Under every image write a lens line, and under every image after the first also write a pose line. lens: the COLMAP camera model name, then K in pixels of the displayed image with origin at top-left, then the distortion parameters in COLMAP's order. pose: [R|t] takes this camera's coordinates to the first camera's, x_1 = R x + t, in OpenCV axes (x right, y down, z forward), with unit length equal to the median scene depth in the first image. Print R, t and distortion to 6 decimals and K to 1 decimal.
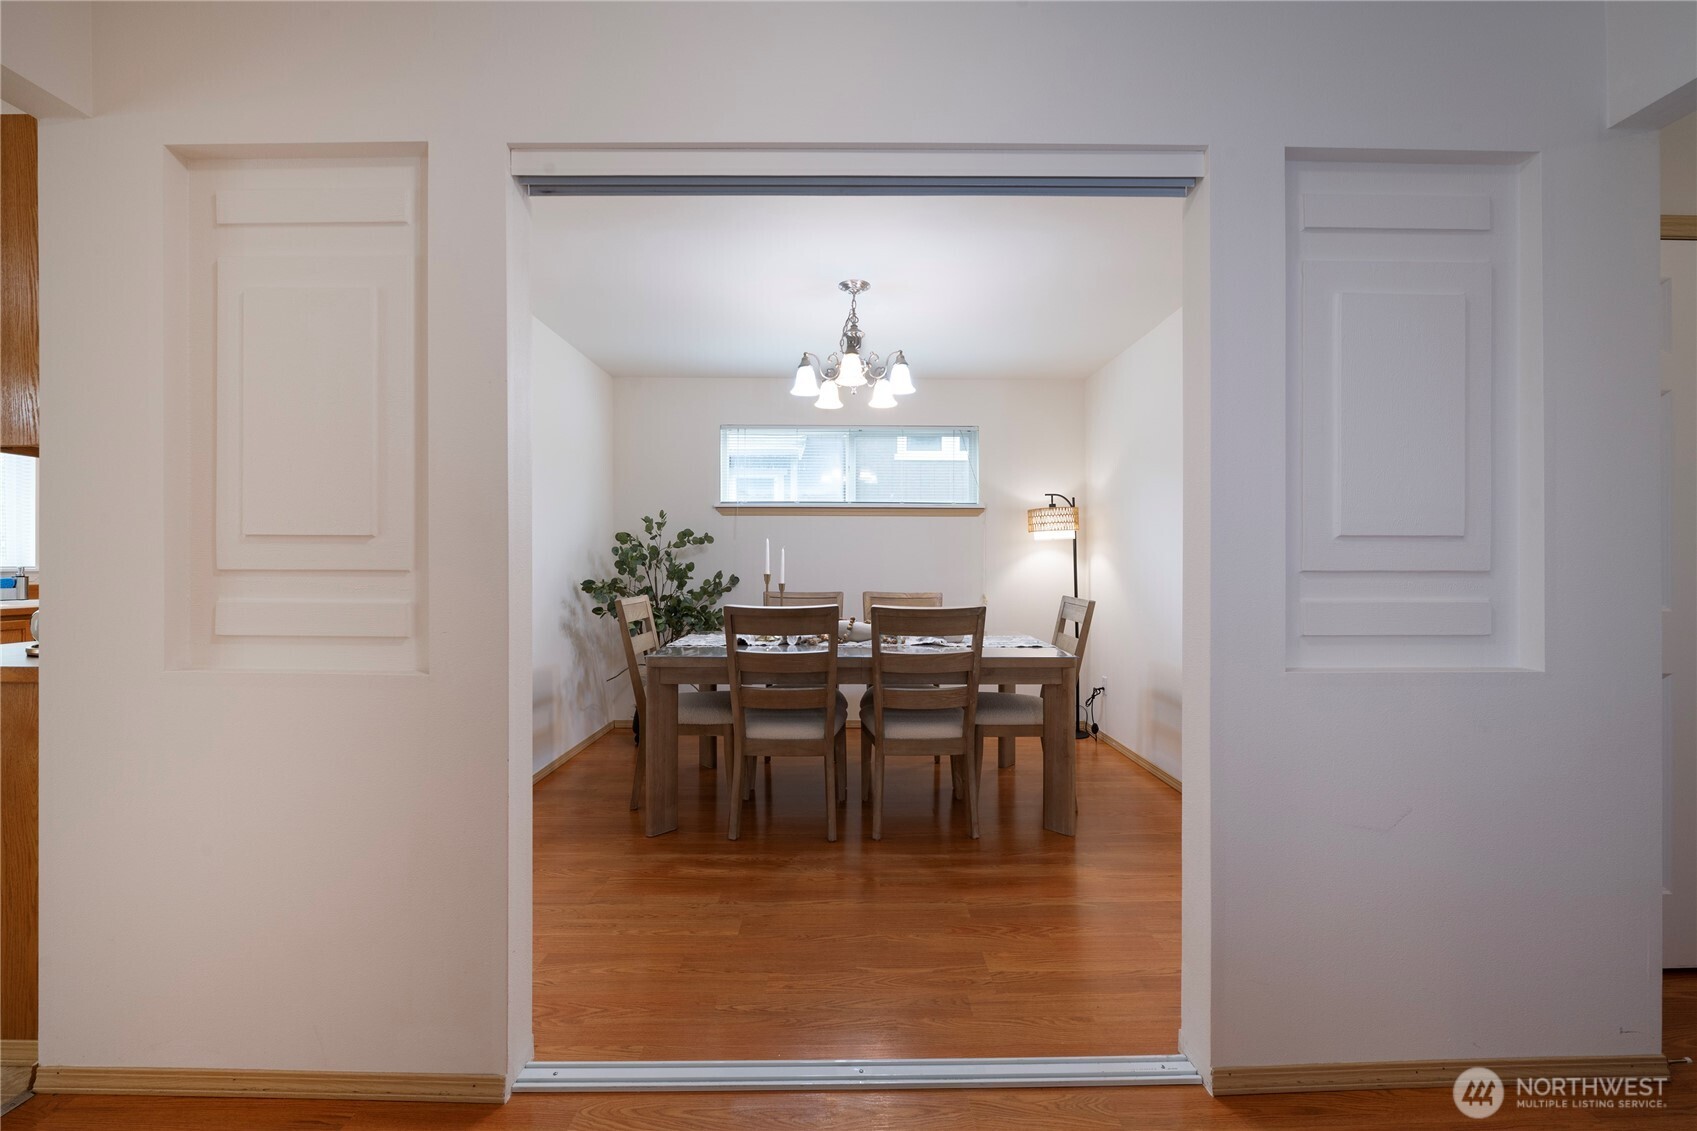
lens RADIAL K [[690.3, 0, 848.5], [0, 690.3, 565.5], [0, 0, 1]] dist [-0.000894, -0.000090]
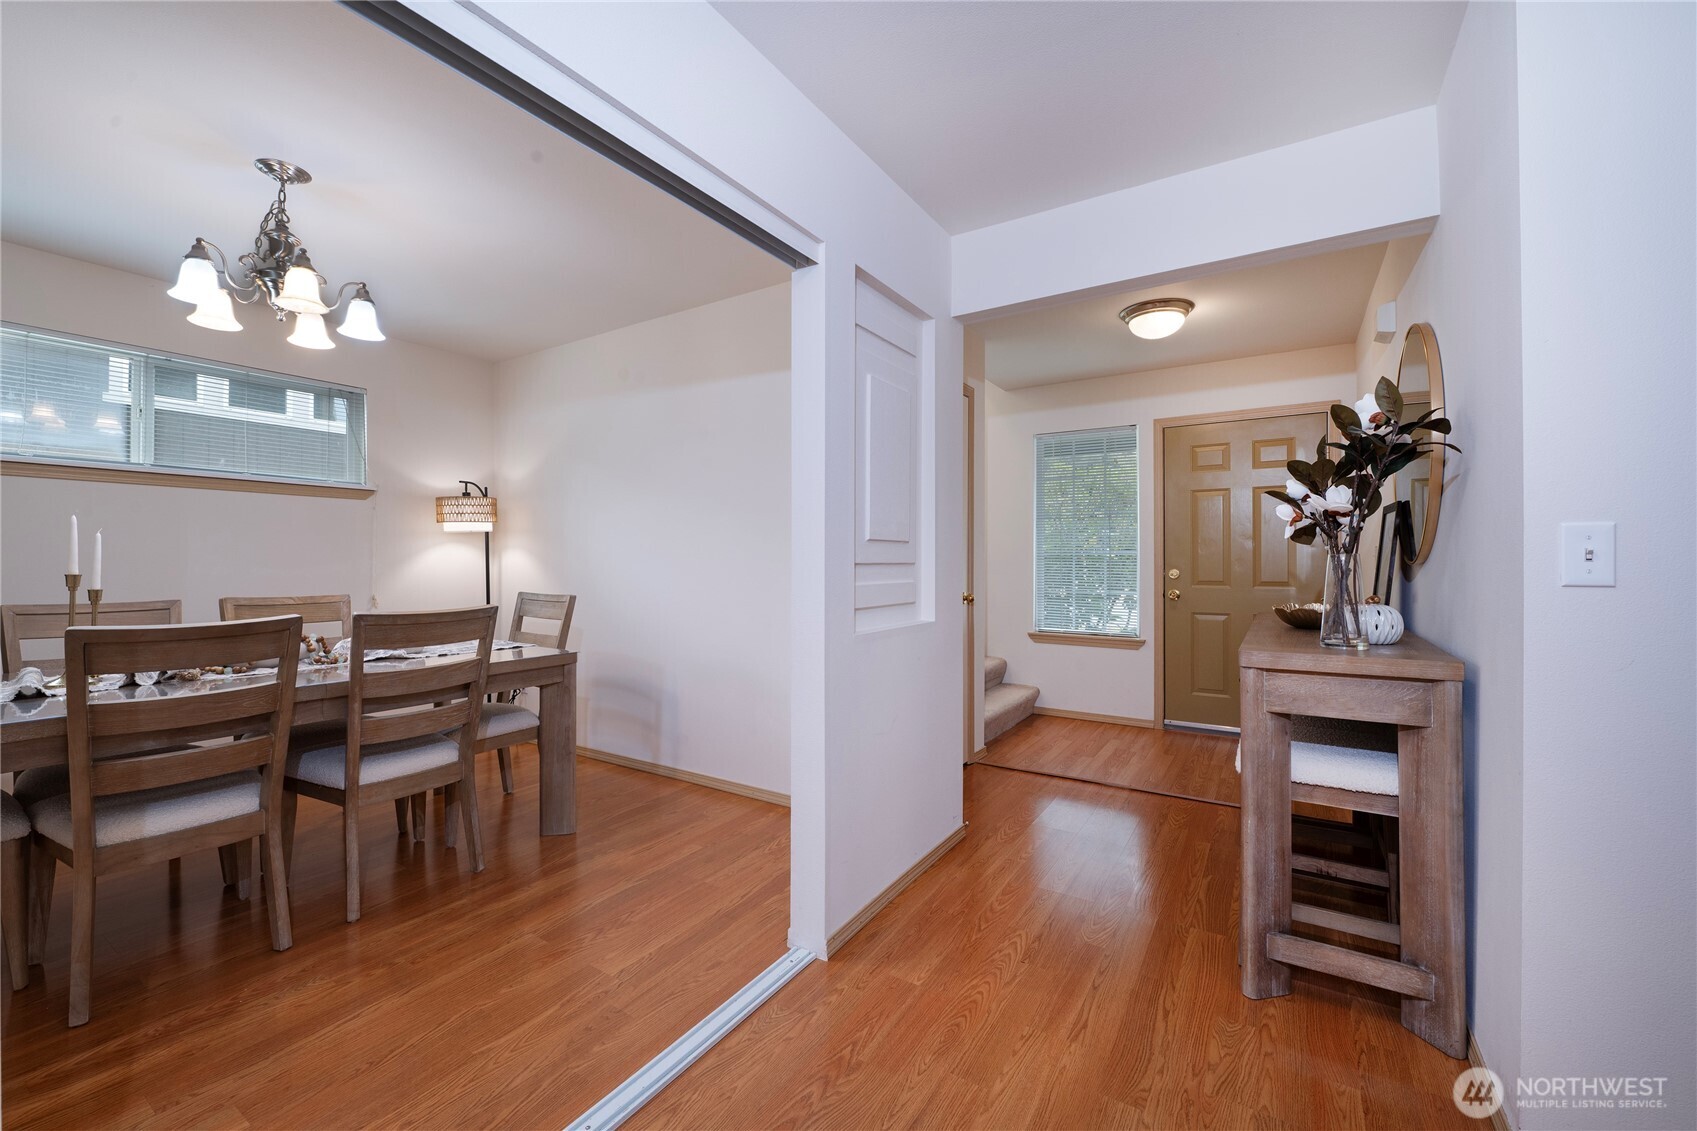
lens RADIAL K [[698.8, 0, 845.4], [0, 698.8, 557.6], [0, 0, 1]] dist [-0.000207, -0.000011]
pose [[0.547347, 0.002937, 0.836900, -0.278426], [0.001224, 0.999990, -0.004310, 0.001113], [-0.836905, 0.003383, 0.547338, 0.113535]]
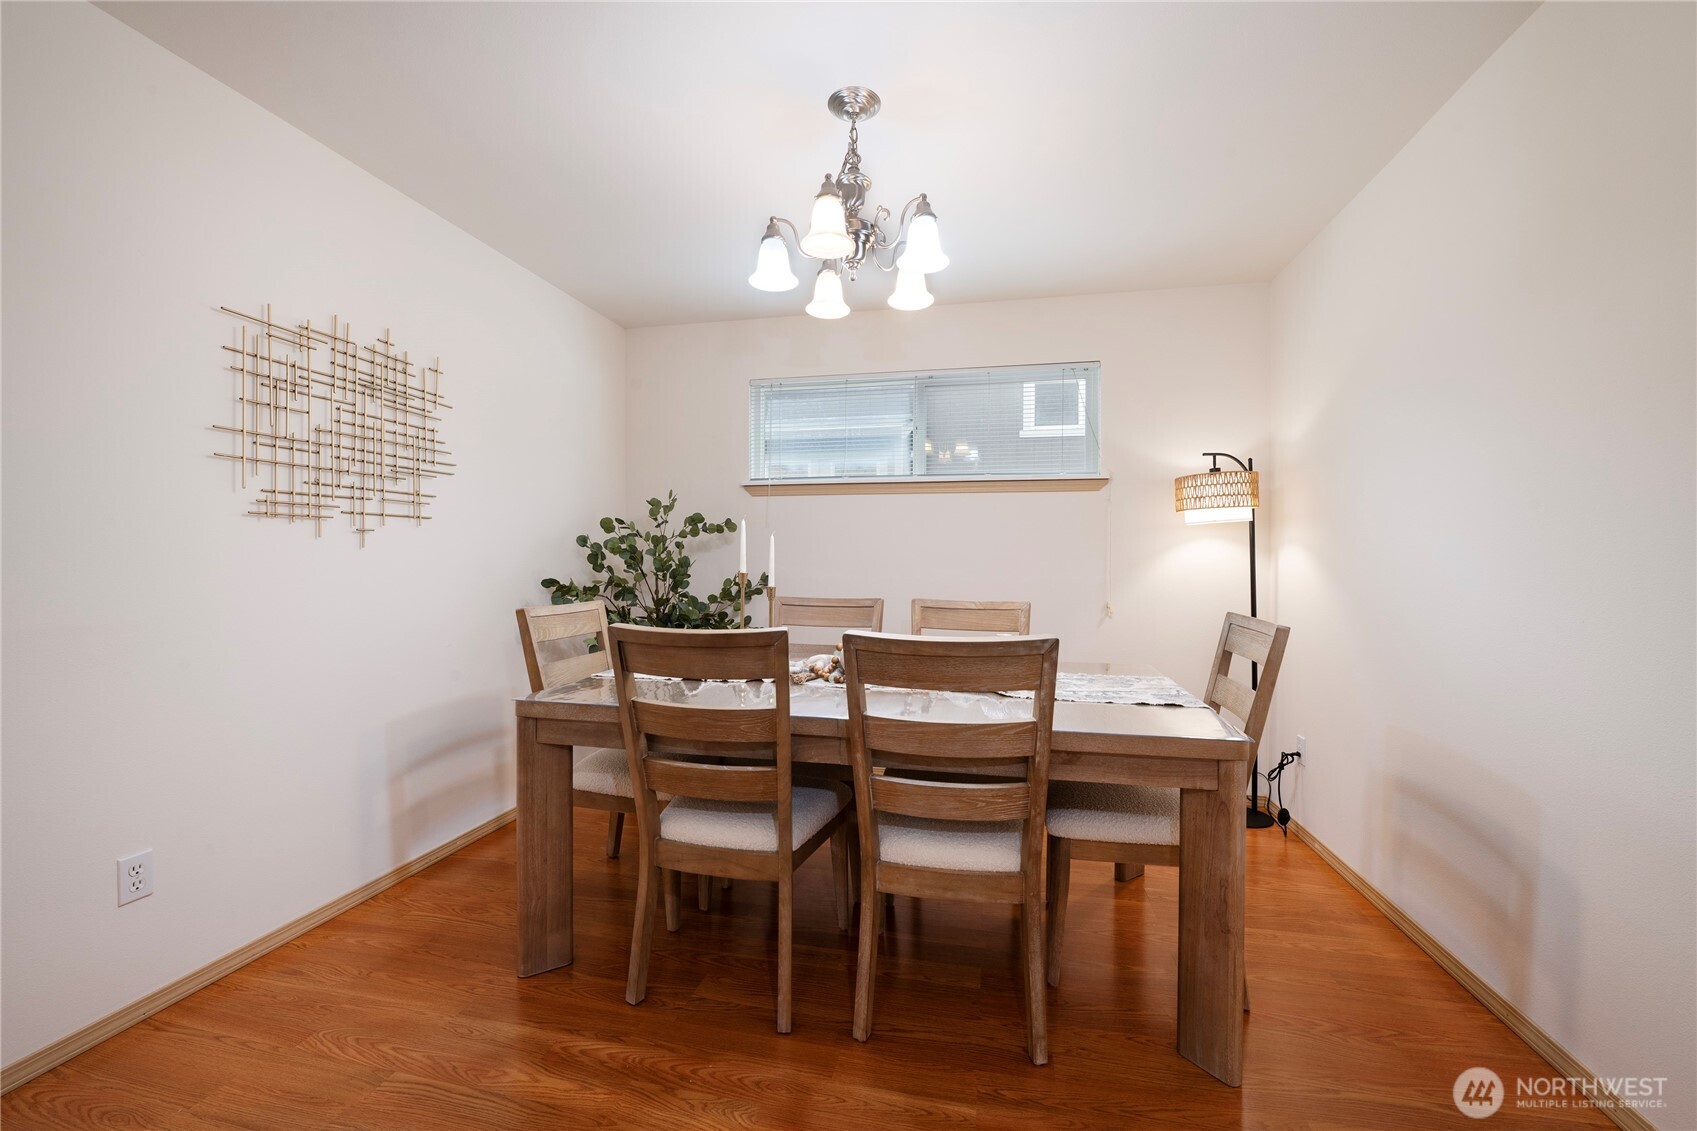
lens RADIAL K [[673.9, 0, 856.9], [0, 673.9, 566.6], [0, 0, 1]] dist [-0.010528, 0.000025]
pose [[0.975860, 0.004399, -0.218352, 0.142708], [-0.002998, 0.999973, 0.006749, 0.001968], [0.218376, -0.005931, 0.975847, 0.417296]]
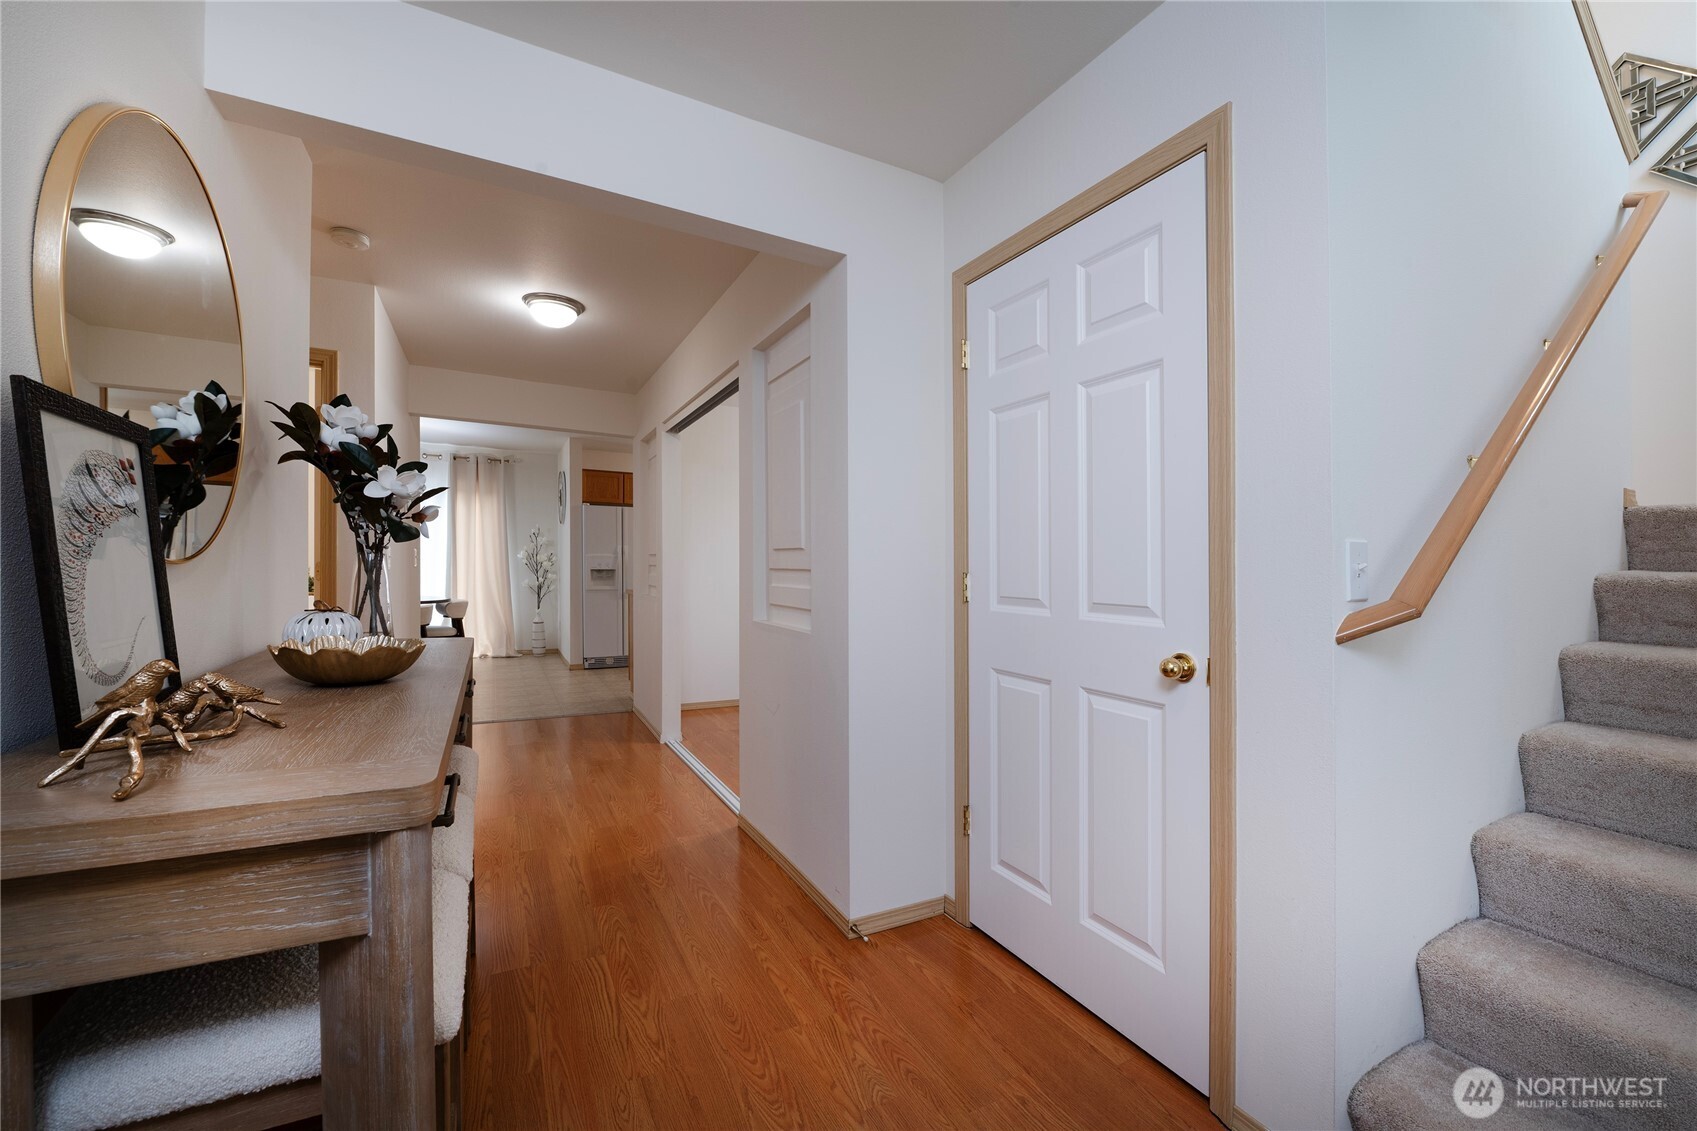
lens RADIAL K [[673.9, 0, 856.9], [0, 673.9, 566.6], [0, 0, 1]] dist [-0.010528, 0.000025]
pose [[0.461118, 0.002215, -0.887336, 1.133254], [-0.003957, 0.999992, 0.000440, 0.000617], [0.887330, 0.003308, 0.461123, 0.187074]]
